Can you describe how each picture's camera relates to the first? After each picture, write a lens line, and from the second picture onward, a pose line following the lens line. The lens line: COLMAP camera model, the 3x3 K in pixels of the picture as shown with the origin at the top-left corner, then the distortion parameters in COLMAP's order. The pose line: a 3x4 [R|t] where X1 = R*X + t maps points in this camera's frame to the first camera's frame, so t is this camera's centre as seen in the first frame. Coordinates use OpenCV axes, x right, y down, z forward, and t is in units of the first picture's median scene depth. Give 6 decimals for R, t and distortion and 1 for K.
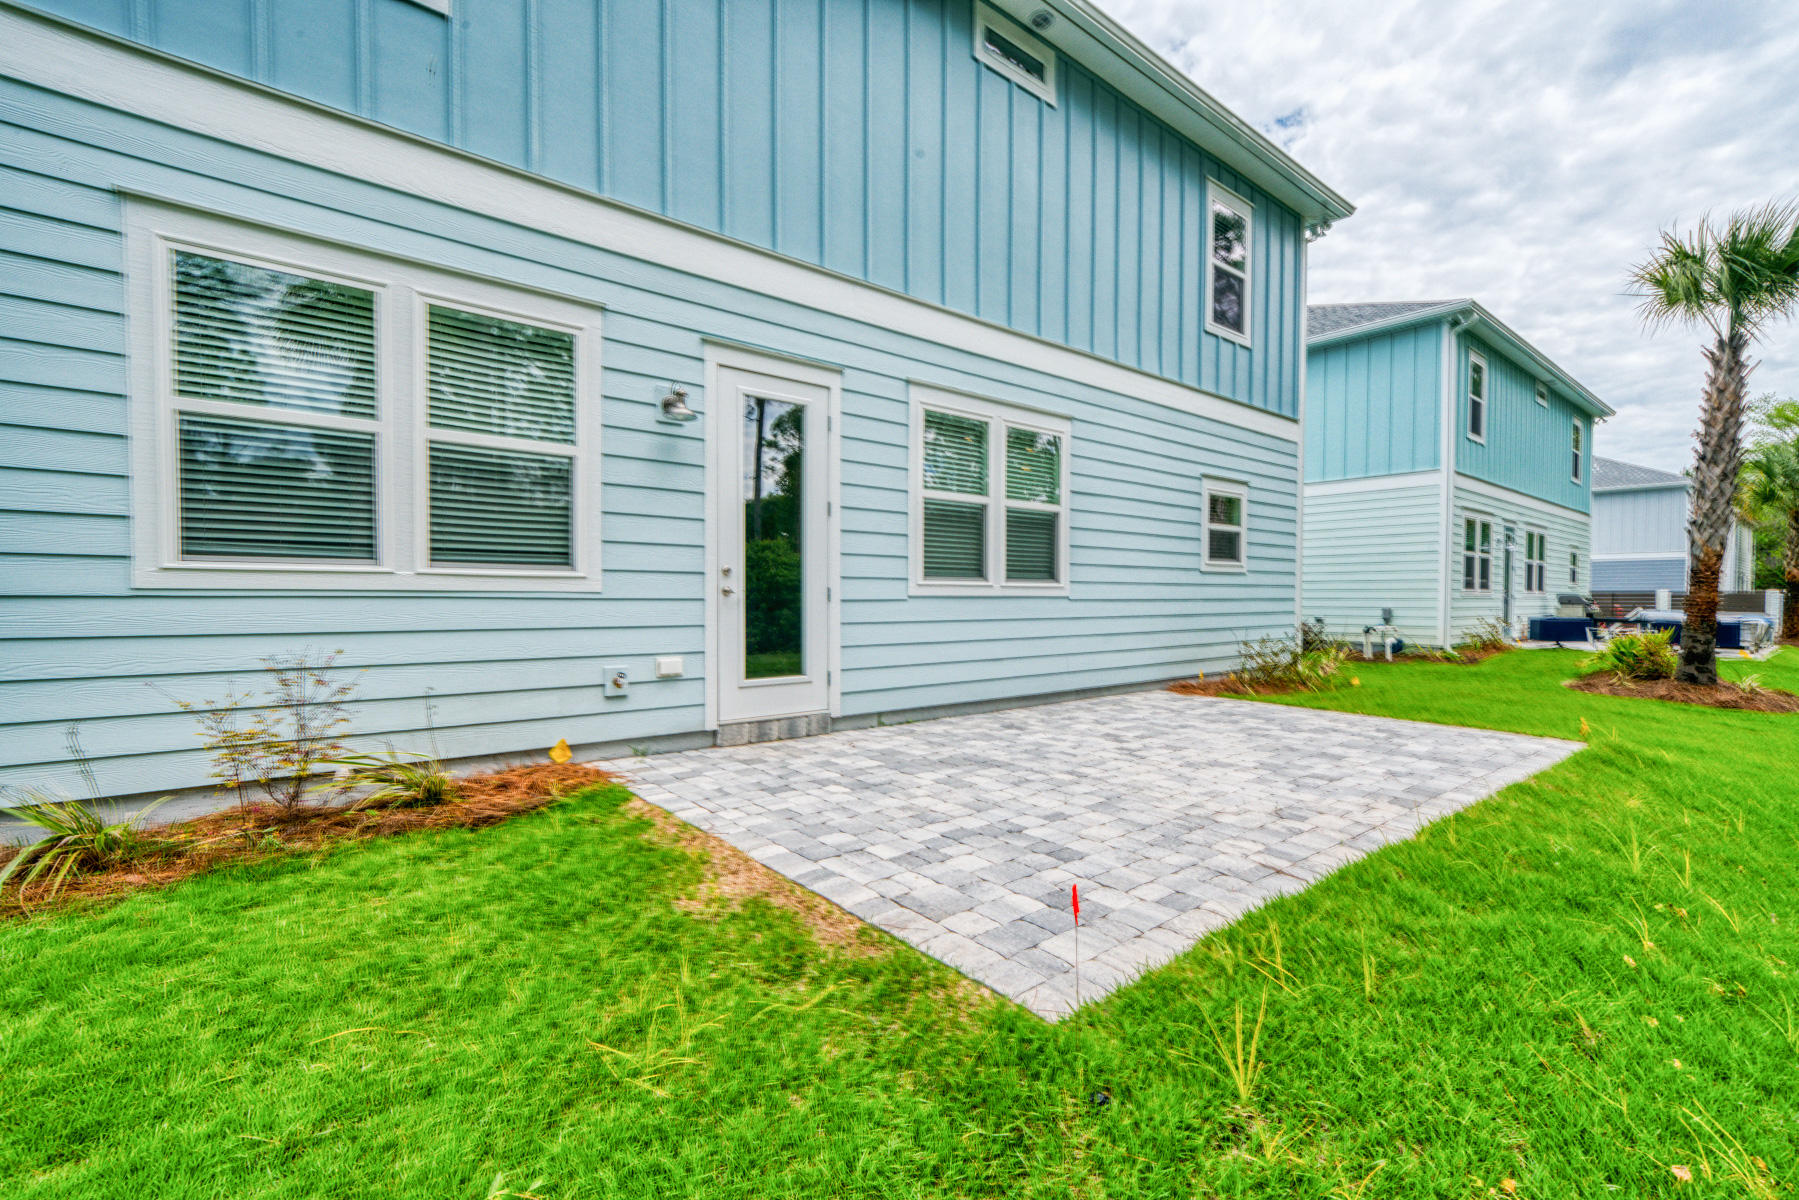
lens RADIAL K [[776.3, 0, 906.0], [0, 776.3, 607.4], [0, 0, 1]] dist [0.009082, -0.001348]
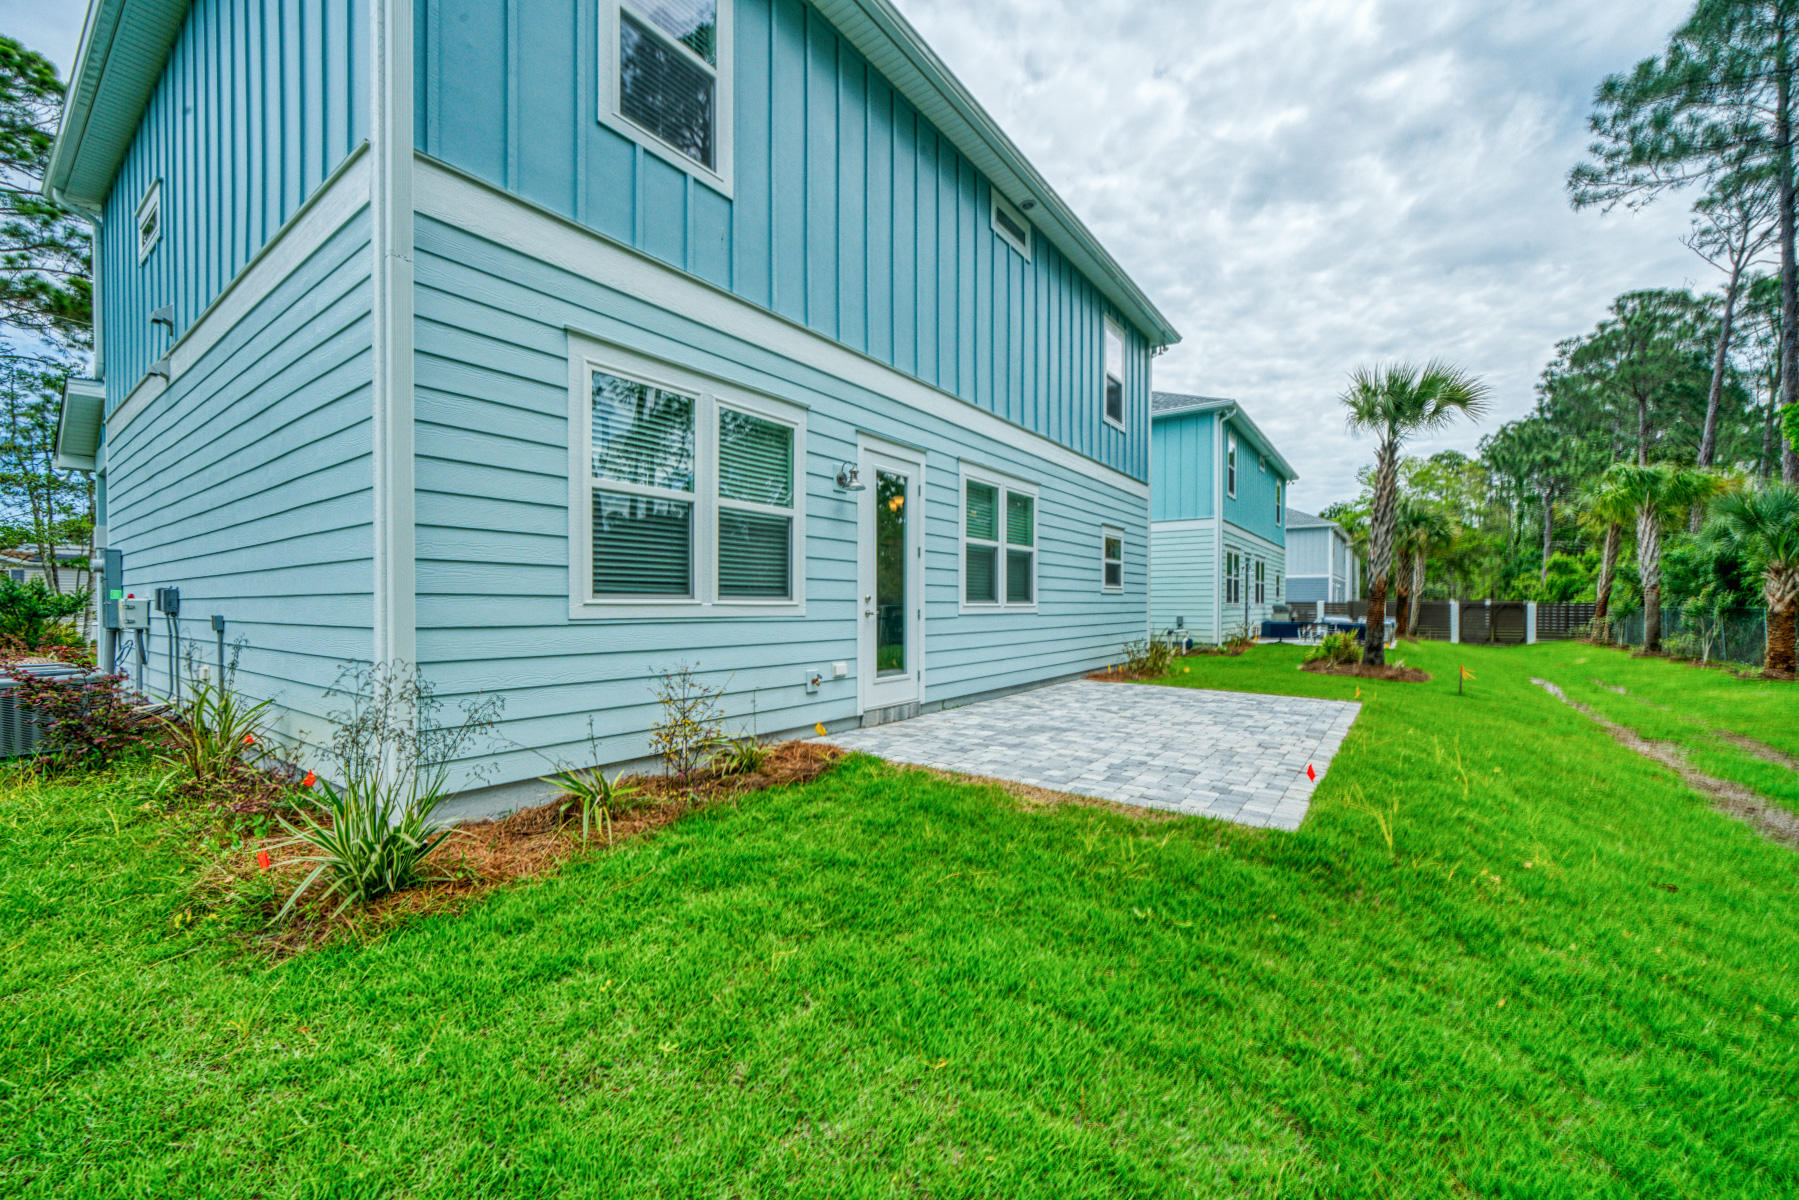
lens RADIAL K [[708.2, 0, 888.2], [0, 708.2, 604.1], [0, 0, 1]] dist [-0.000680, 0.000211]
pose [[0.968266, -0.000768, 0.249922, -0.394264], [0.003410, 0.999943, -0.010136, -0.018917], [-0.249900, 0.010666, 0.968213, -0.168678]]
